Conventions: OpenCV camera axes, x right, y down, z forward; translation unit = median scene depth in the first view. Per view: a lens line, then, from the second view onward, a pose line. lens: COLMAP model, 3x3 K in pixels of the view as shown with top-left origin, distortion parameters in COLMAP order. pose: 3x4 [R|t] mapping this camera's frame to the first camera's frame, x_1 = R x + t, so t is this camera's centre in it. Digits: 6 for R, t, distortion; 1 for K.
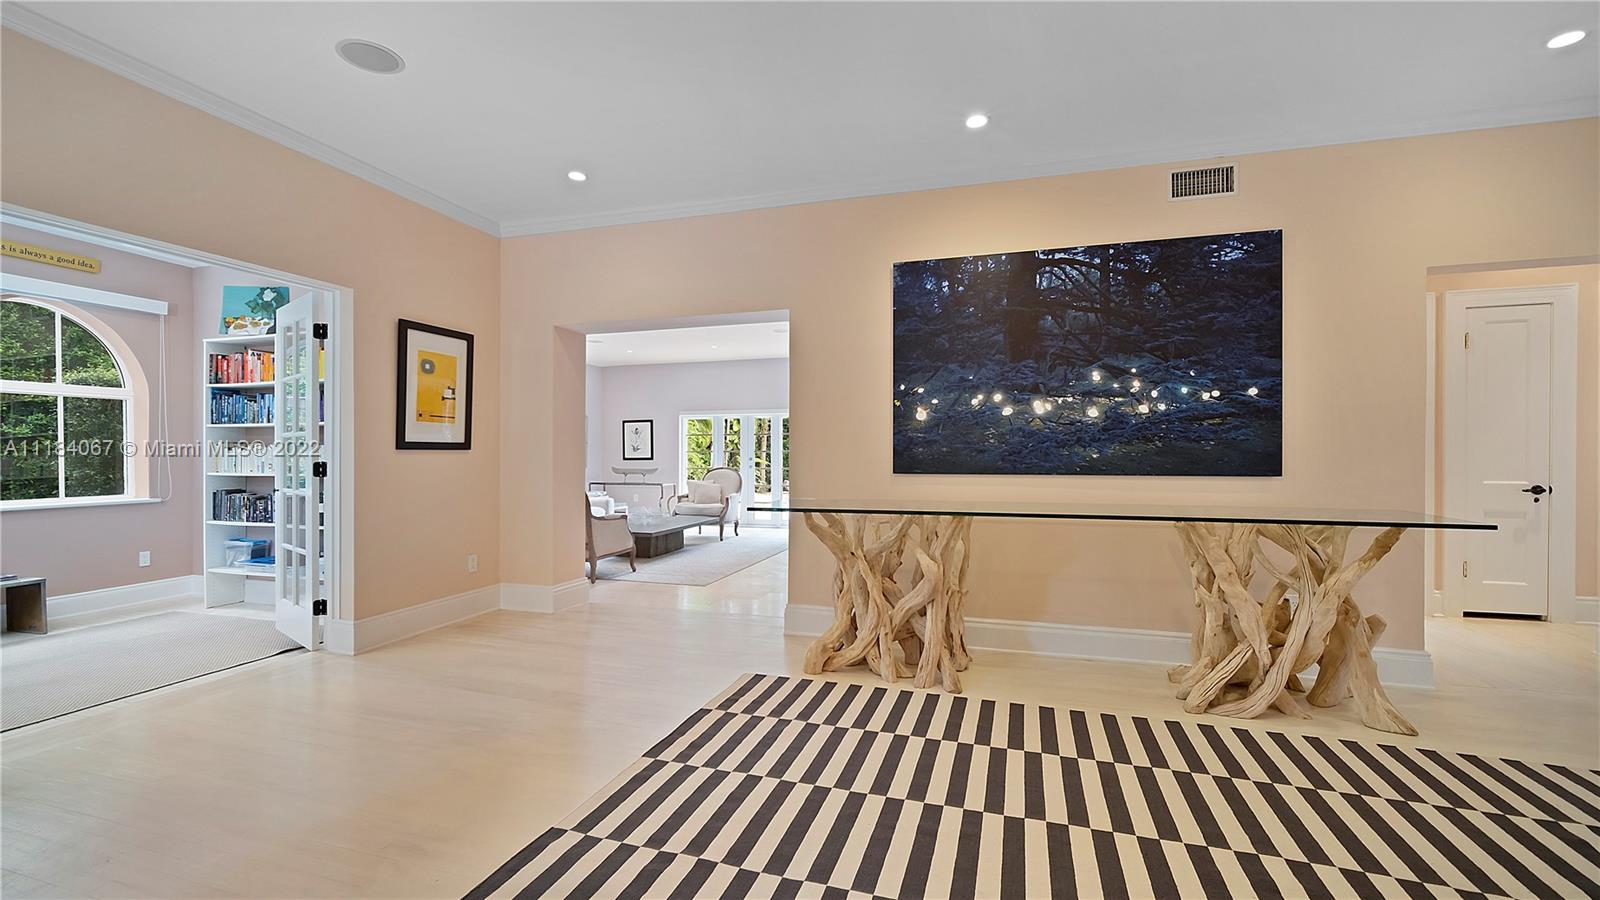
lens RADIAL K [[685.9, 0, 769.6], [0, 685.9, 455.0], [0, 0, 1]] dist [-0.000514, -0.000080]
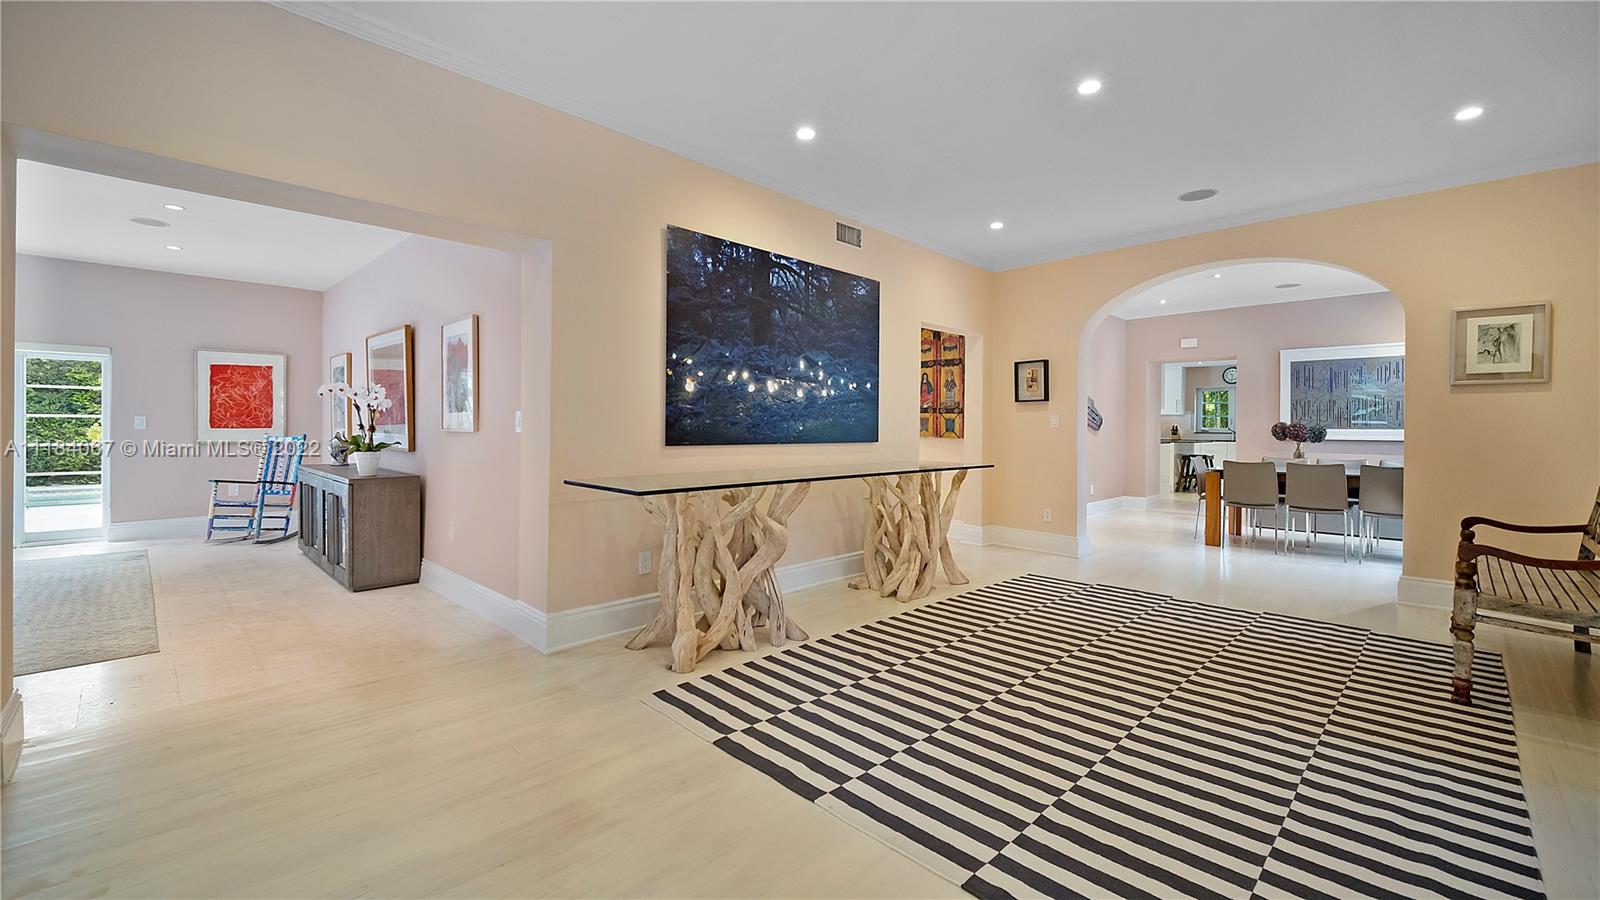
lens RADIAL K [[662.3, 0, 790.8], [0, 662.3, 435.4], [0, 0, 1]] dist [-0.001359, -0.000064]
pose [[0.436350, -0.007021, 0.899750, -0.595552], [-0.007465, 0.999907, 0.011423, 0.000783], [-0.899746, -0.011701, 0.436257, 0.461616]]
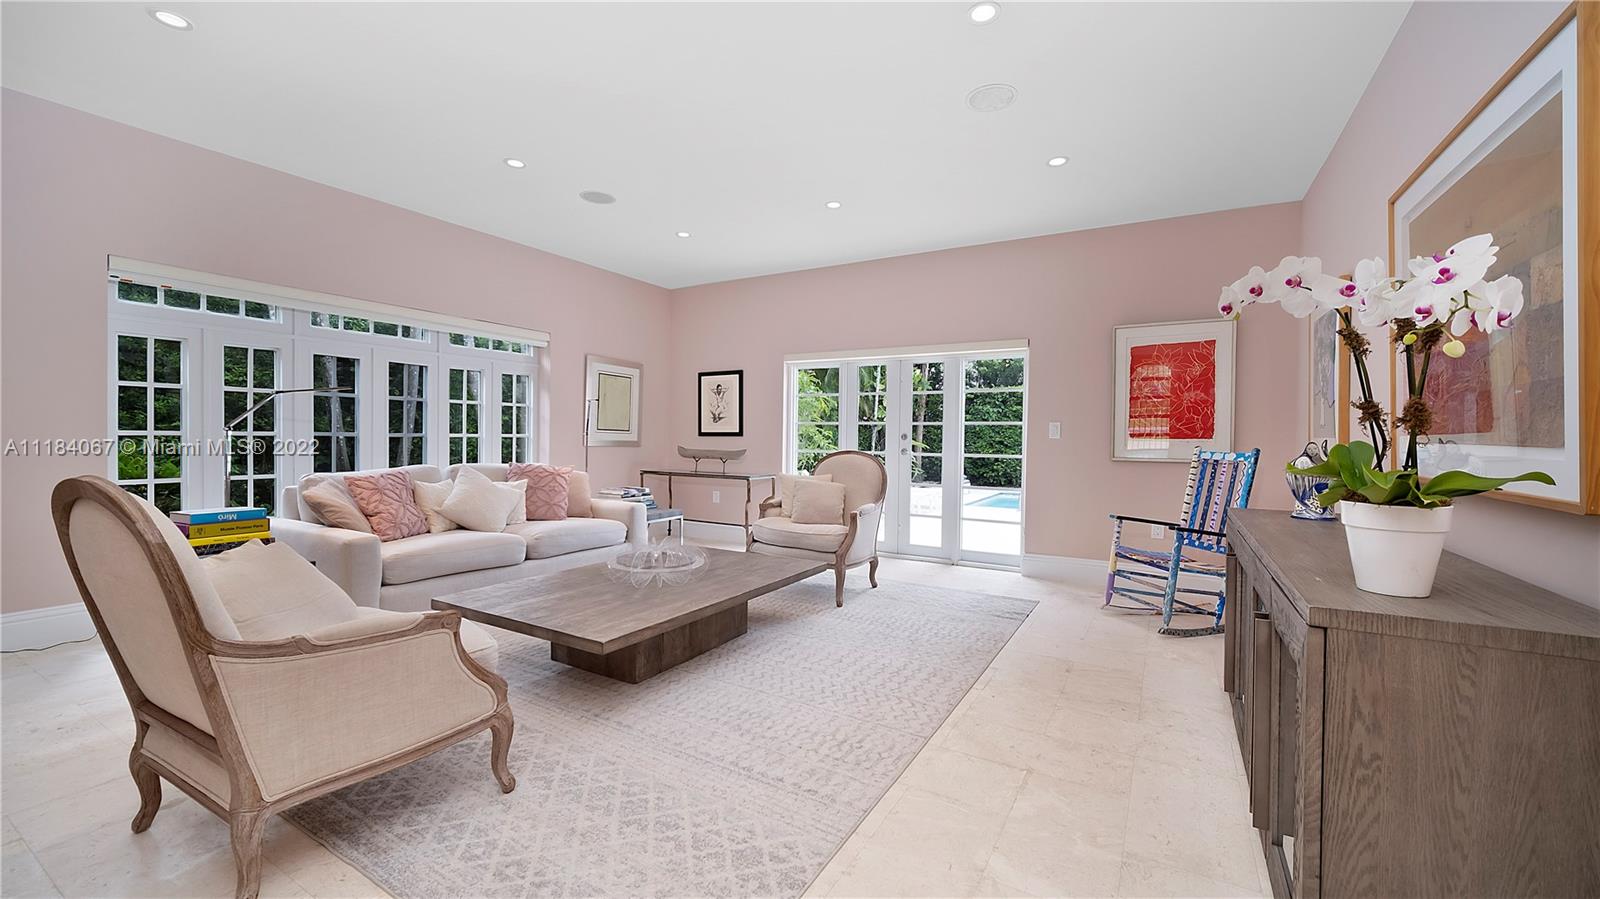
lens RADIAL K [[636.8, 0, 801.4], [0, 636.8, 440.7], [0, 0, 1]] dist [-0.000324, 0.000022]
pose [[0.982017, 0.016847, -0.188040, -0.036672], [-0.016243, 0.999857, 0.004755, 0.023344], [0.188093, -0.001615, 0.982150, 1.382055]]
